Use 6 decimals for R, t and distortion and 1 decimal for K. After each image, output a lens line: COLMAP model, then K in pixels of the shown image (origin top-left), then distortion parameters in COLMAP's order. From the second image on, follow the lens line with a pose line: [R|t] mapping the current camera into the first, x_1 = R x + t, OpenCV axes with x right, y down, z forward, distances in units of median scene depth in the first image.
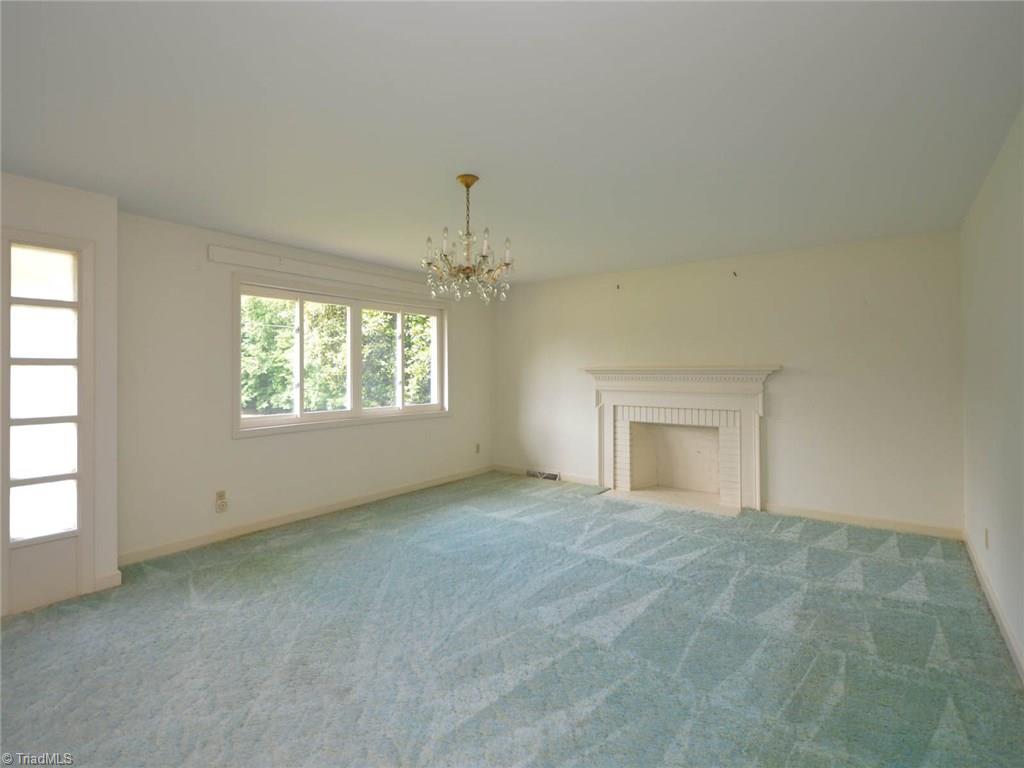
lens RADIAL K [[512.1, 0, 505.6], [0, 512.1, 378.0], [0, 0, 1]] dist [-0.006833, -0.001074]
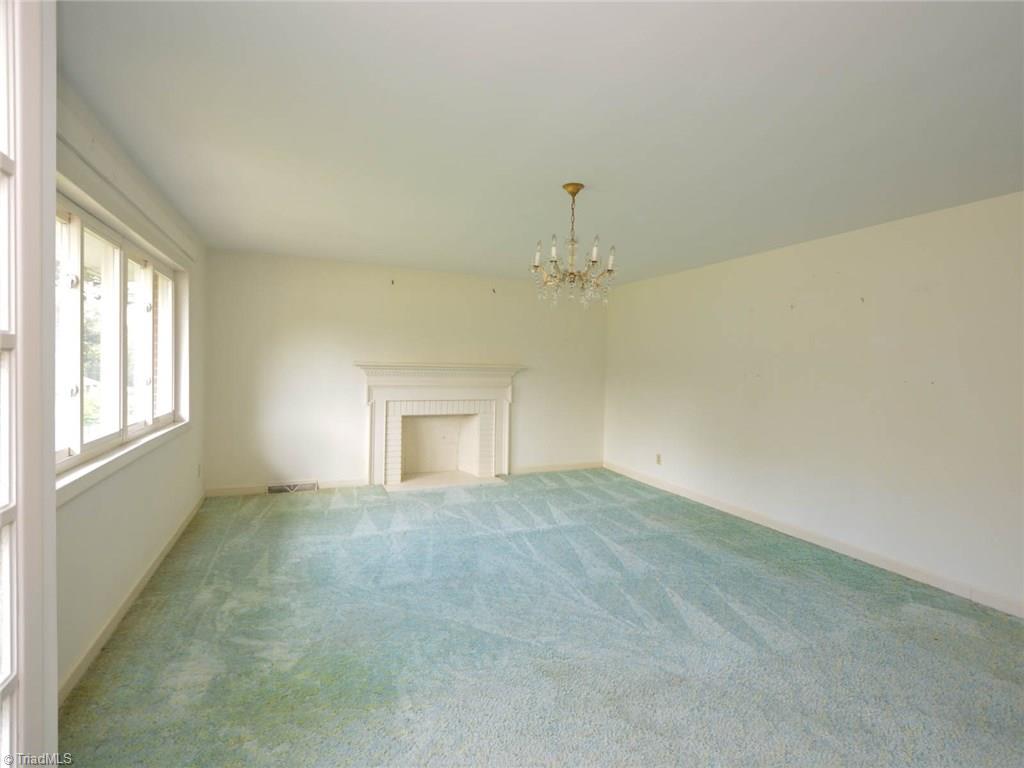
lens RADIAL K [[512.1, 0, 505.1], [0, 512.1, 382.4], [0, 0, 1]] dist [-0.006833, -0.001074]
pose [[0.480377, -0.018622, 0.876865, -0.705284], [-0.006585, 0.999670, 0.024838, -0.011247], [-0.877038, -0.017706, 0.480095, 0.407889]]
